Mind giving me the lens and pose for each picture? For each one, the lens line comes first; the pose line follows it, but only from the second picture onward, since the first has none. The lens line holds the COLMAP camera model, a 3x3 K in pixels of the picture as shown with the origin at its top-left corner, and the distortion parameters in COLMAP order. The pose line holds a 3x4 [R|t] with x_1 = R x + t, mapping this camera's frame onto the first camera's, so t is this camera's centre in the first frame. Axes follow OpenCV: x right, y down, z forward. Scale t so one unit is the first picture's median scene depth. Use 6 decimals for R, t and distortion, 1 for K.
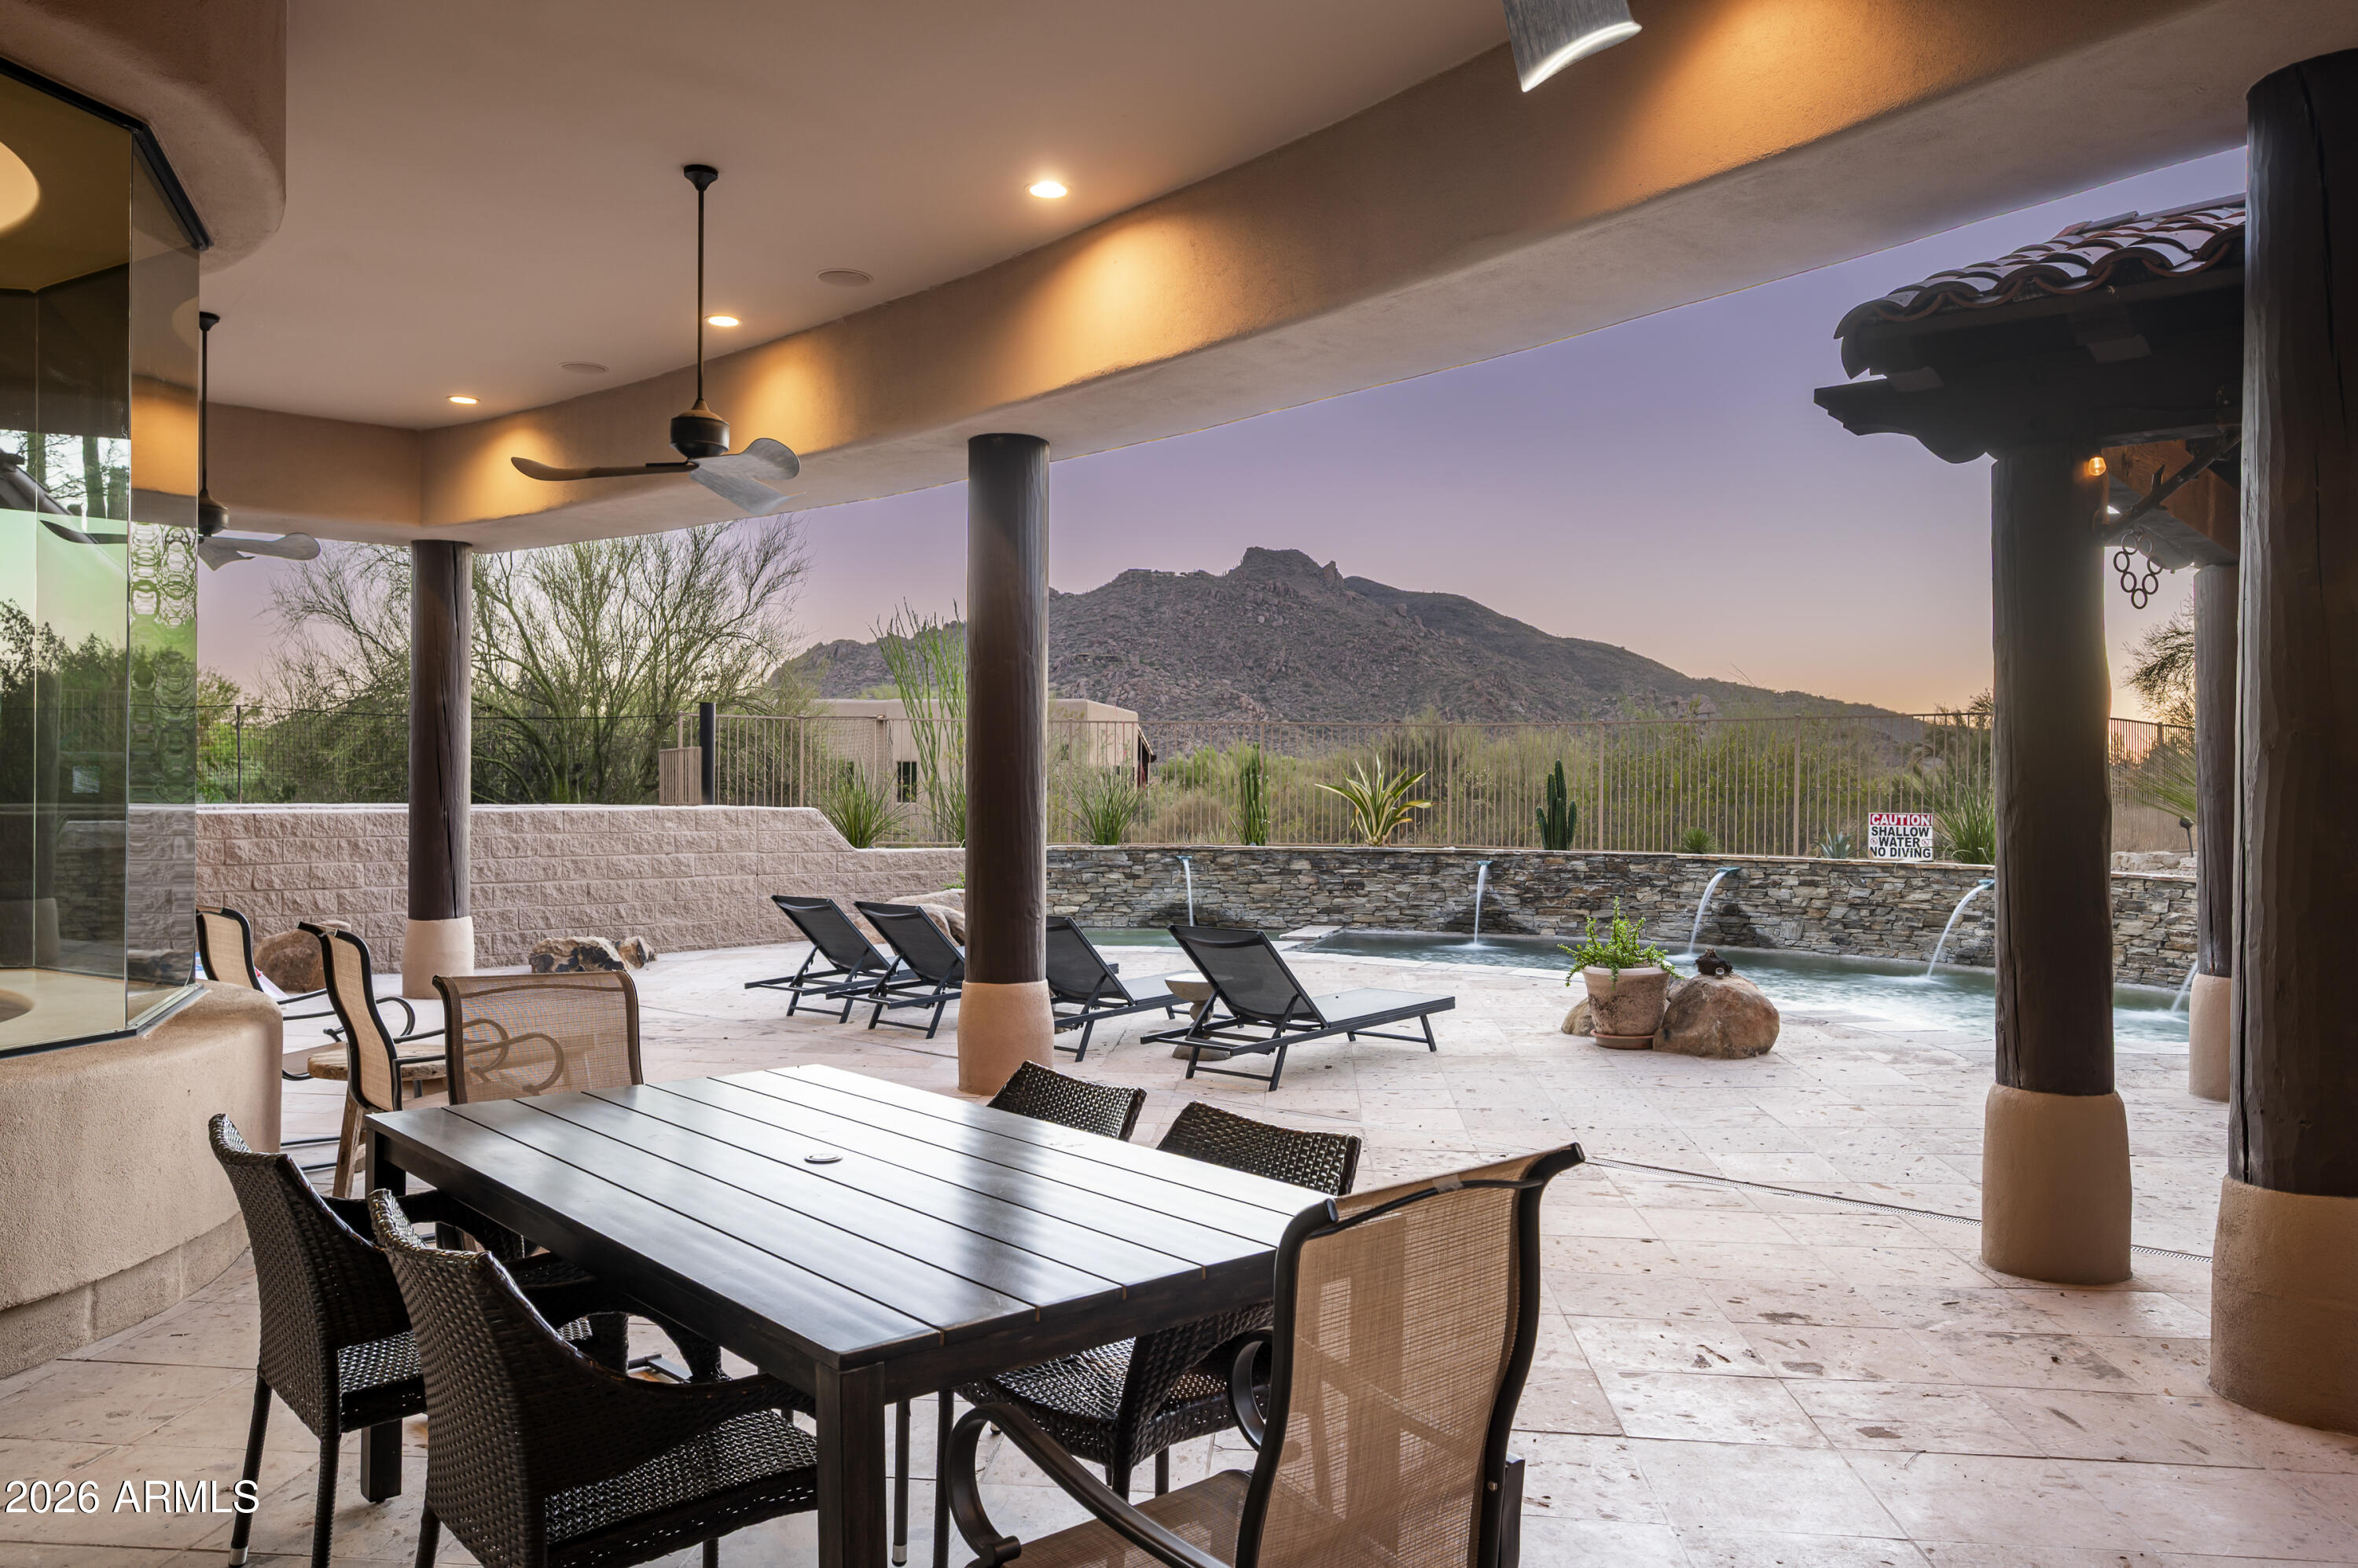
lens RADIAL K [[1659.4, 0, 1177.1], [0, 1659.4, 781.9], [0, 0, 1]] dist [-0.000324, 0.002212]
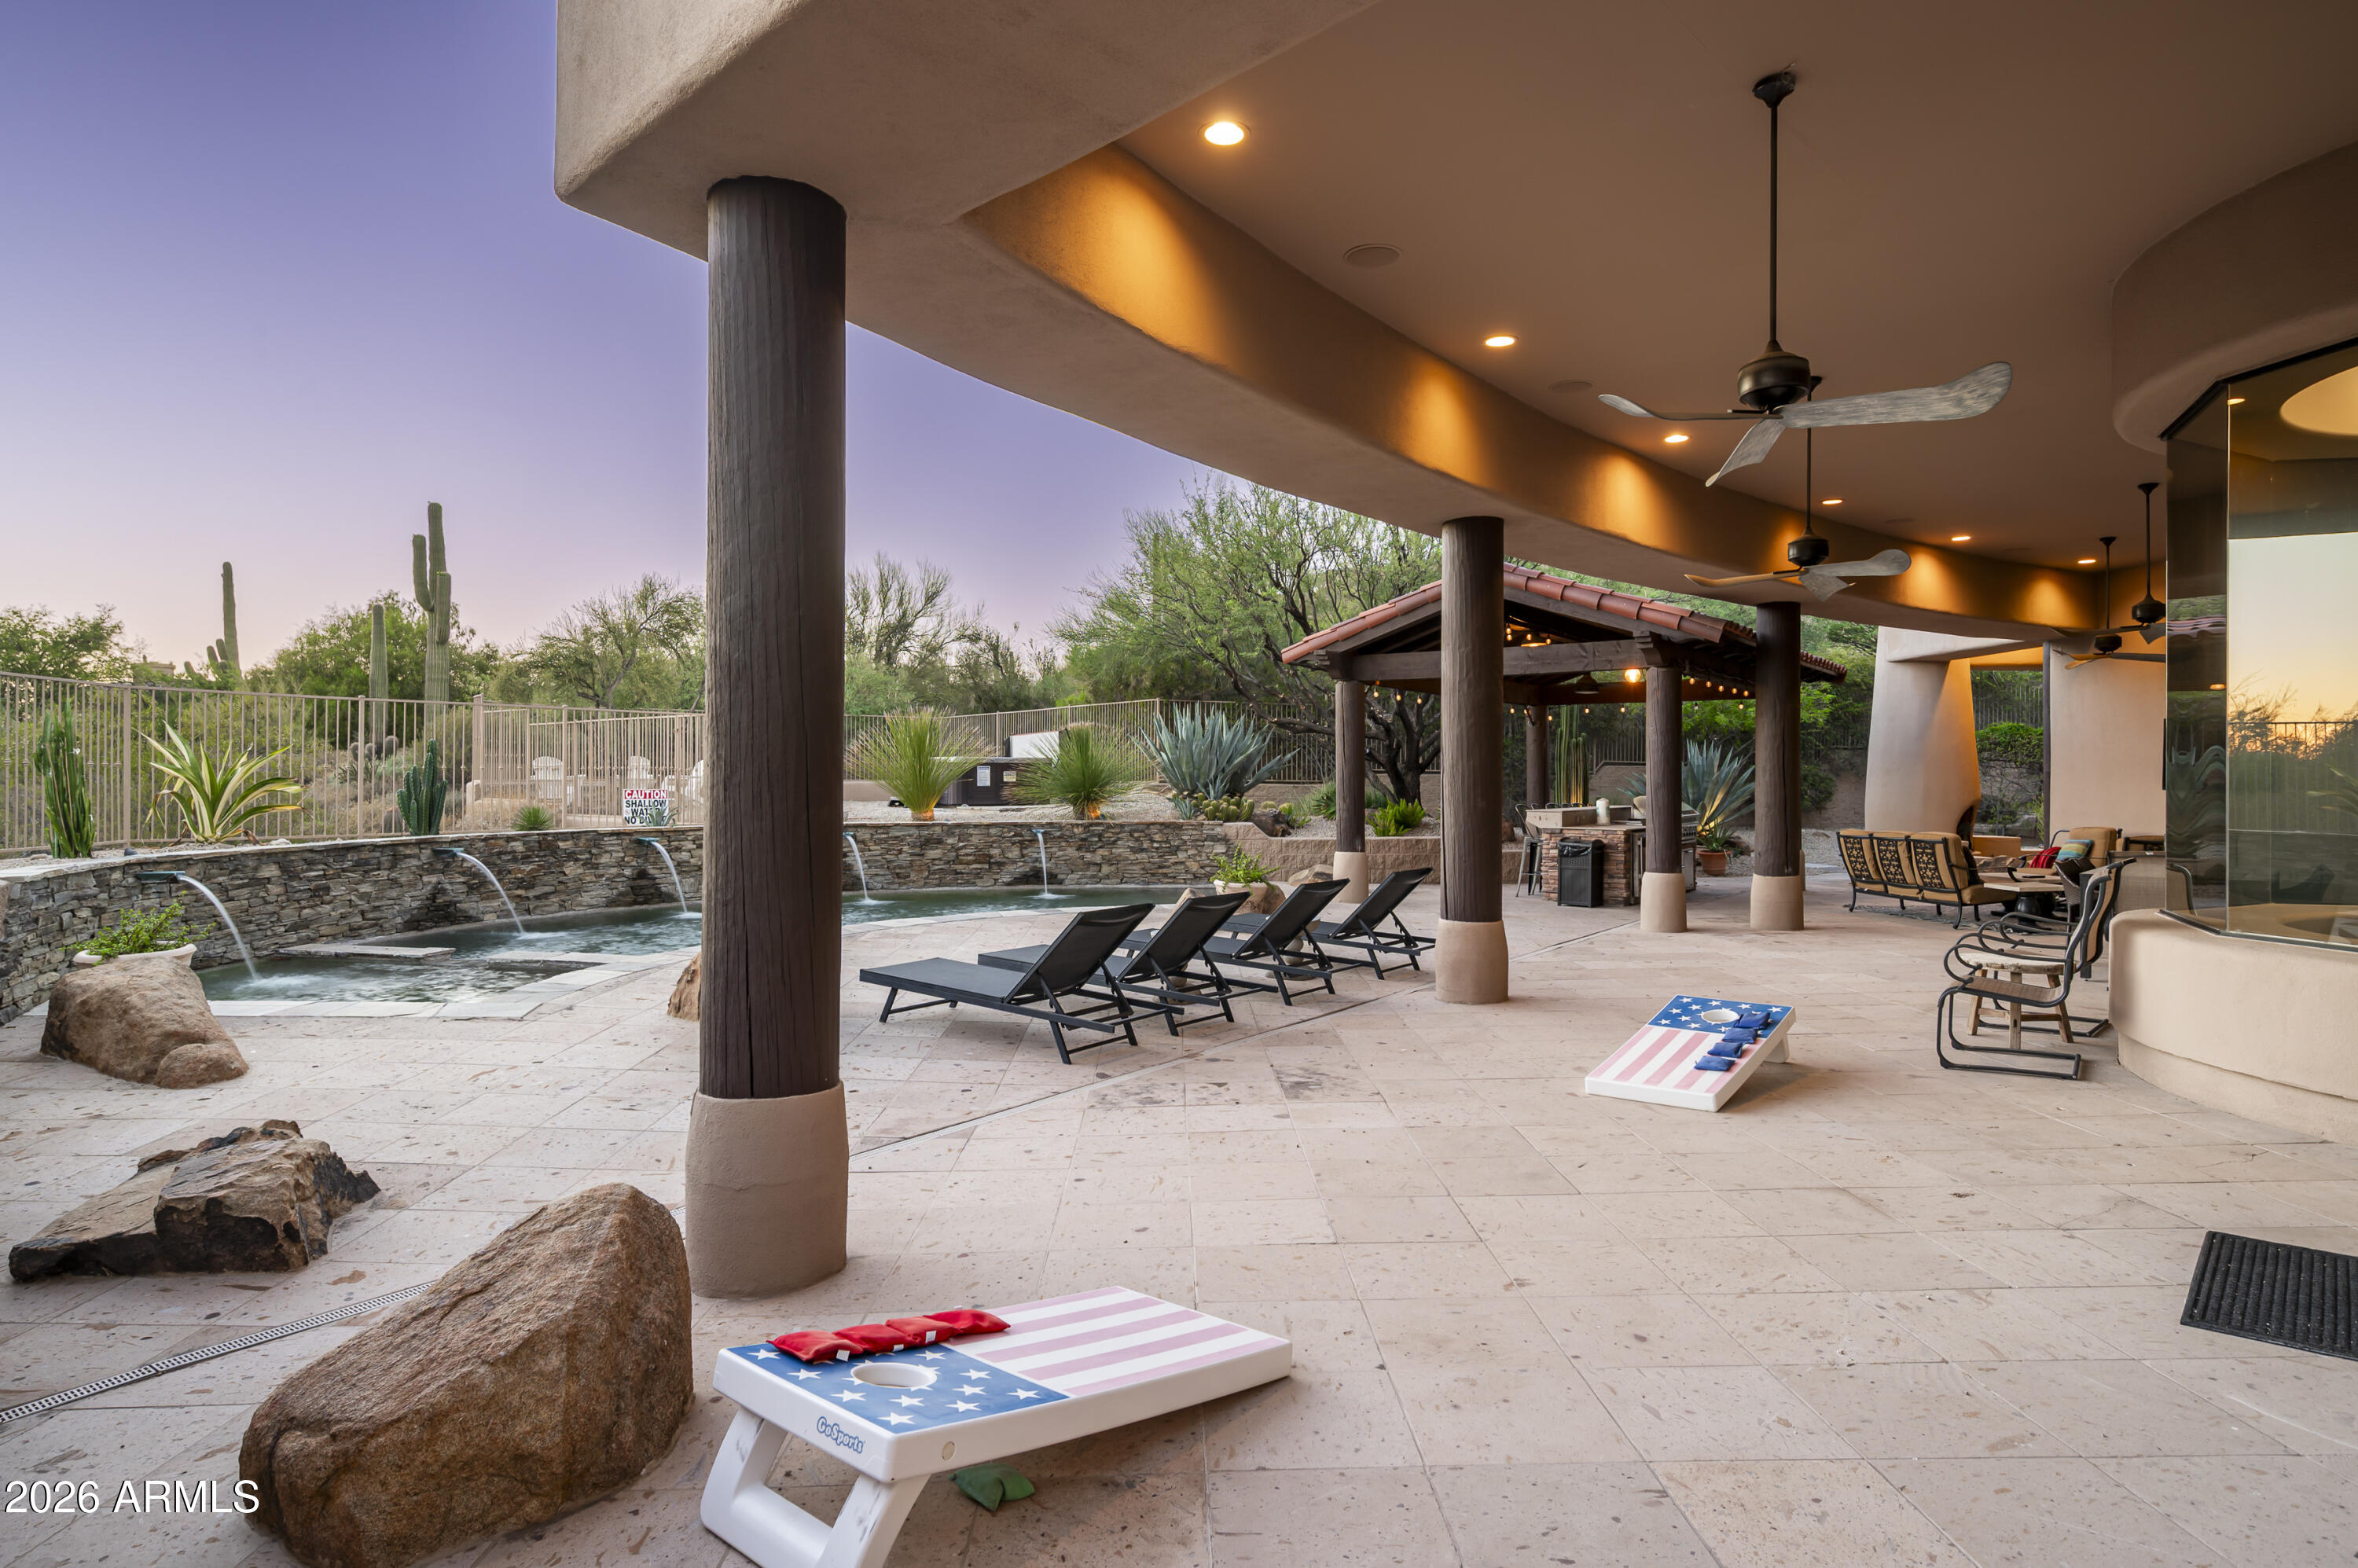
lens RADIAL K [[1276.4, 0, 1178.1], [0, 1276.4, 769.9], [0, 0, 1]] dist [-0.003359, 0.001000]
pose [[-0.083154, -0.001280, 0.996536, -0.615047], [-0.009205, 0.999957, 0.000517, -0.000007], [-0.996494, -0.009130, -0.083163, 0.730857]]
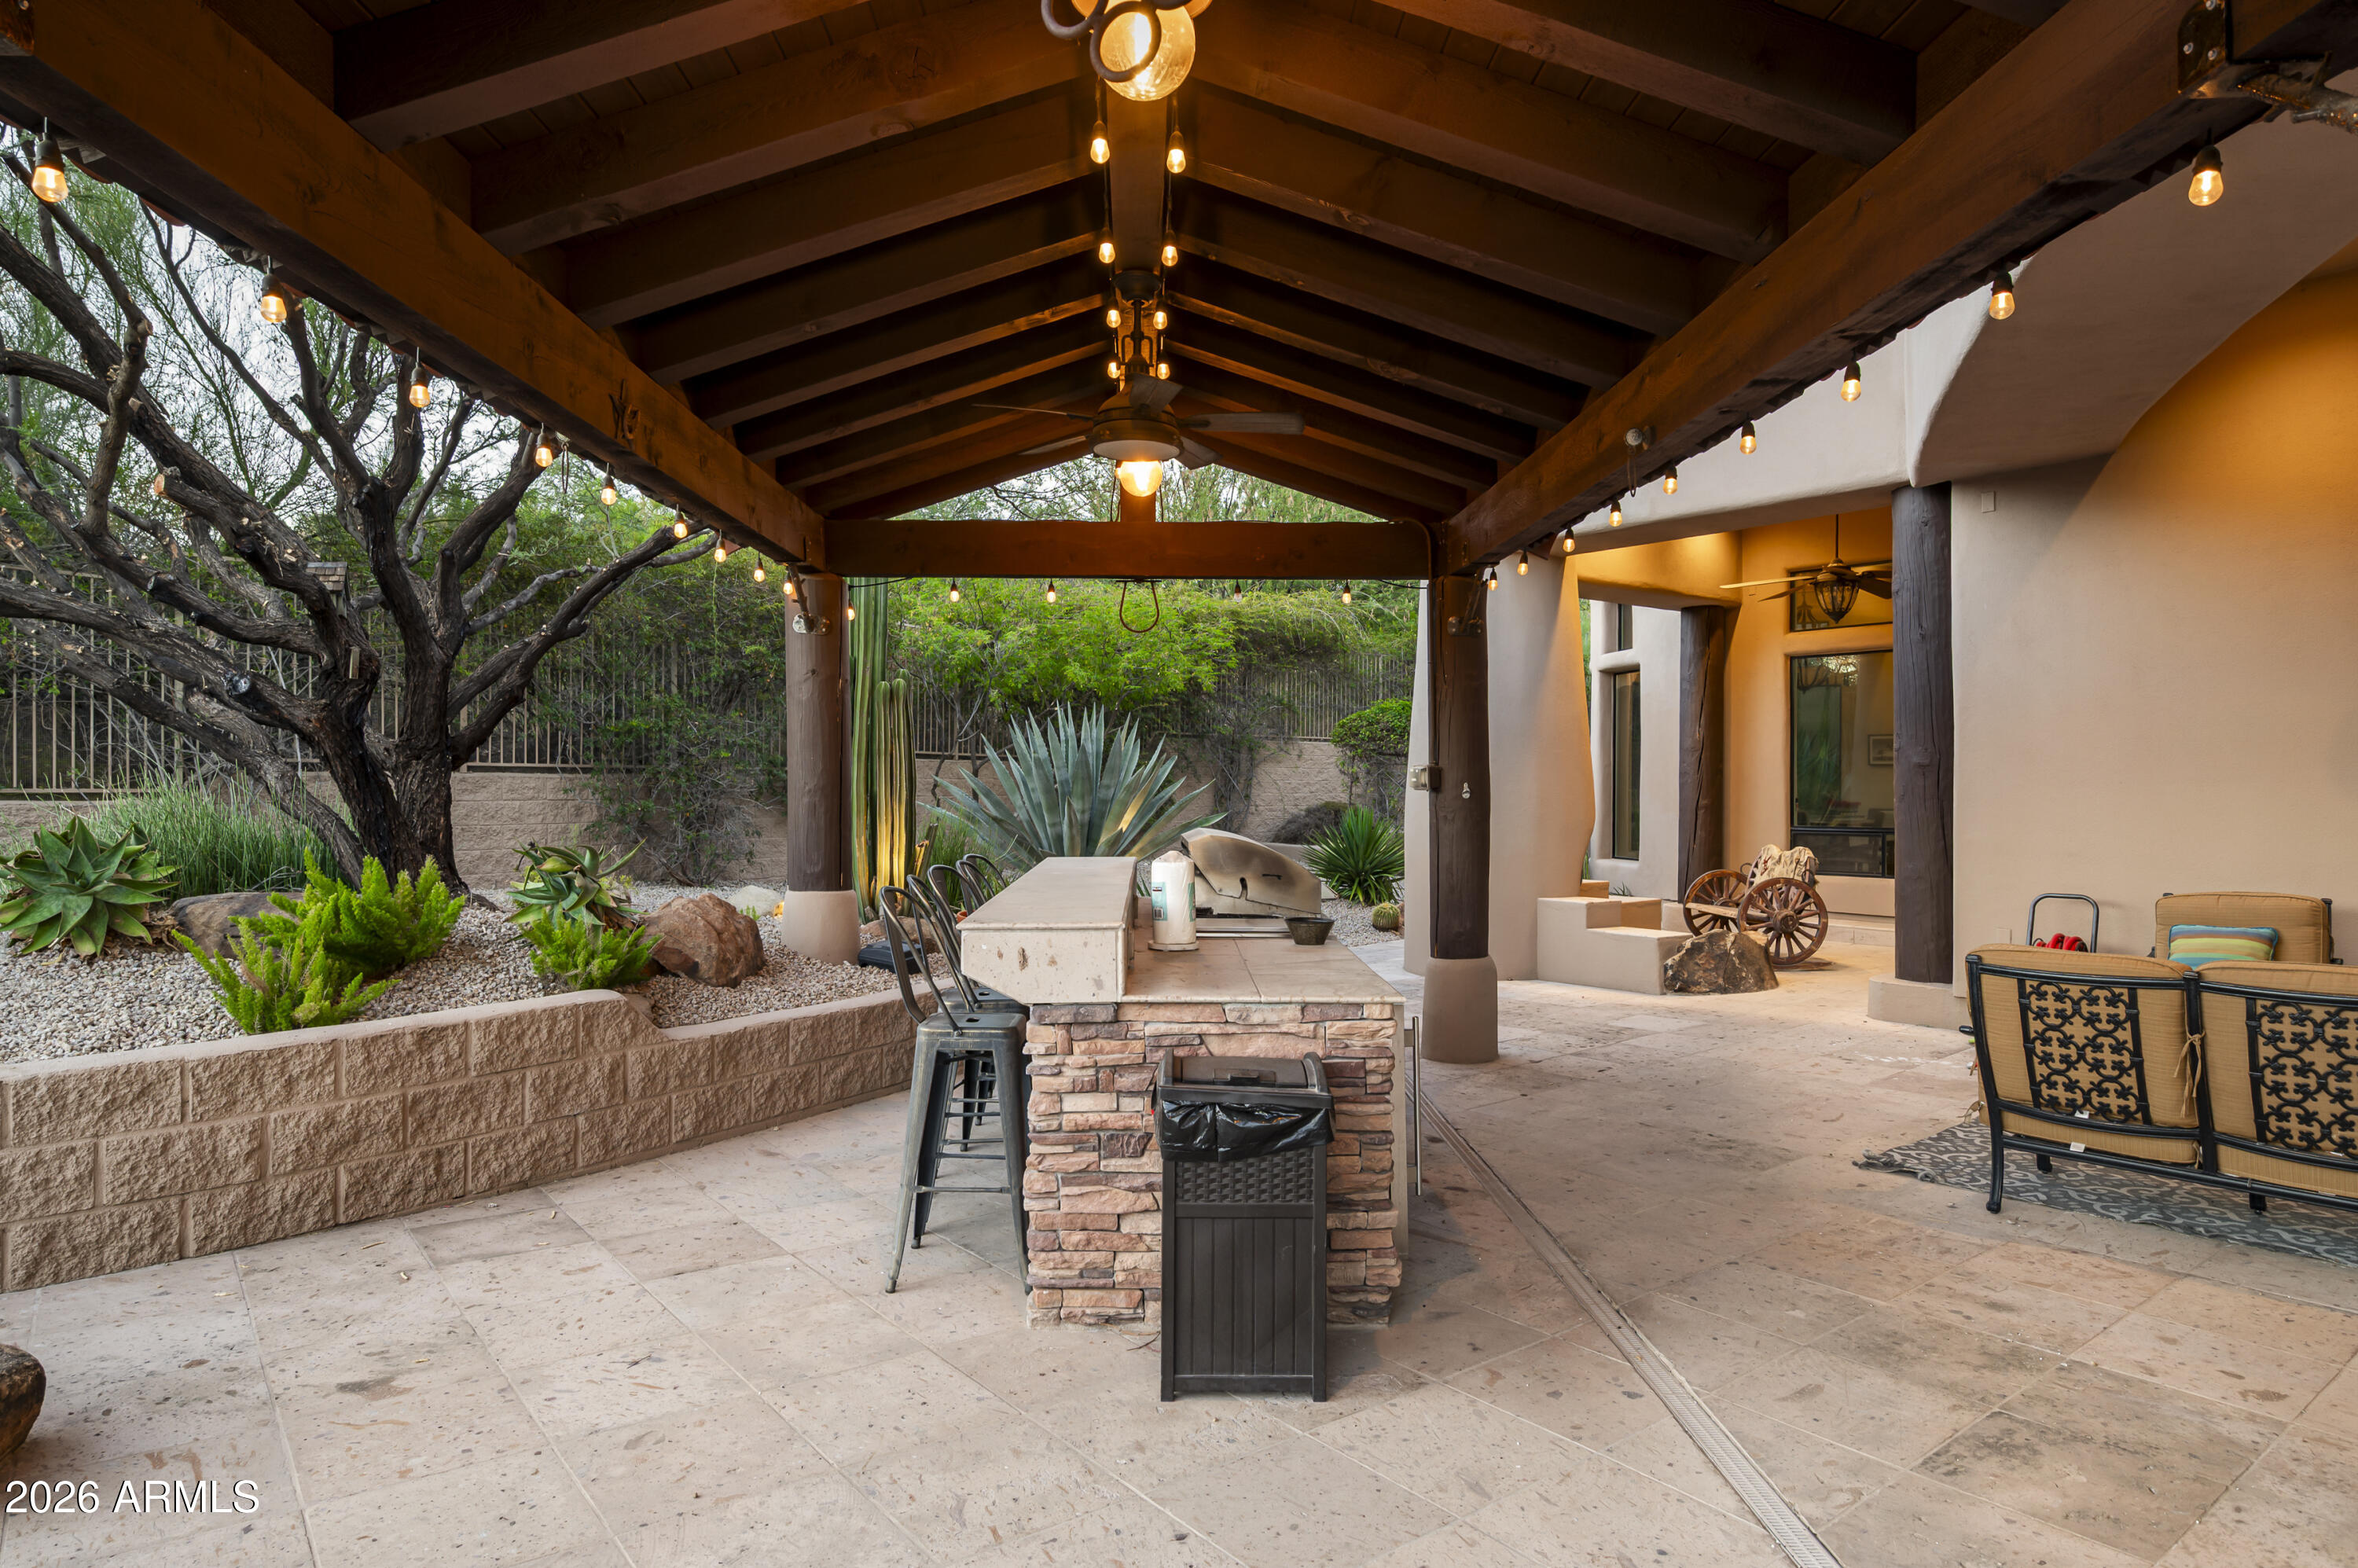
lens RADIAL K [[1366.9, 0, 1173.9], [0, 1366.9, 782.4], [0, 0, 1]] dist [0.000530, 0.000077]
pose [[-0.670219, -0.006088, 0.742138, 0.180675], [-0.007597, 0.999970, 0.001343, 0.004775], [-0.742124, -0.004738, -0.670246, 0.498831]]
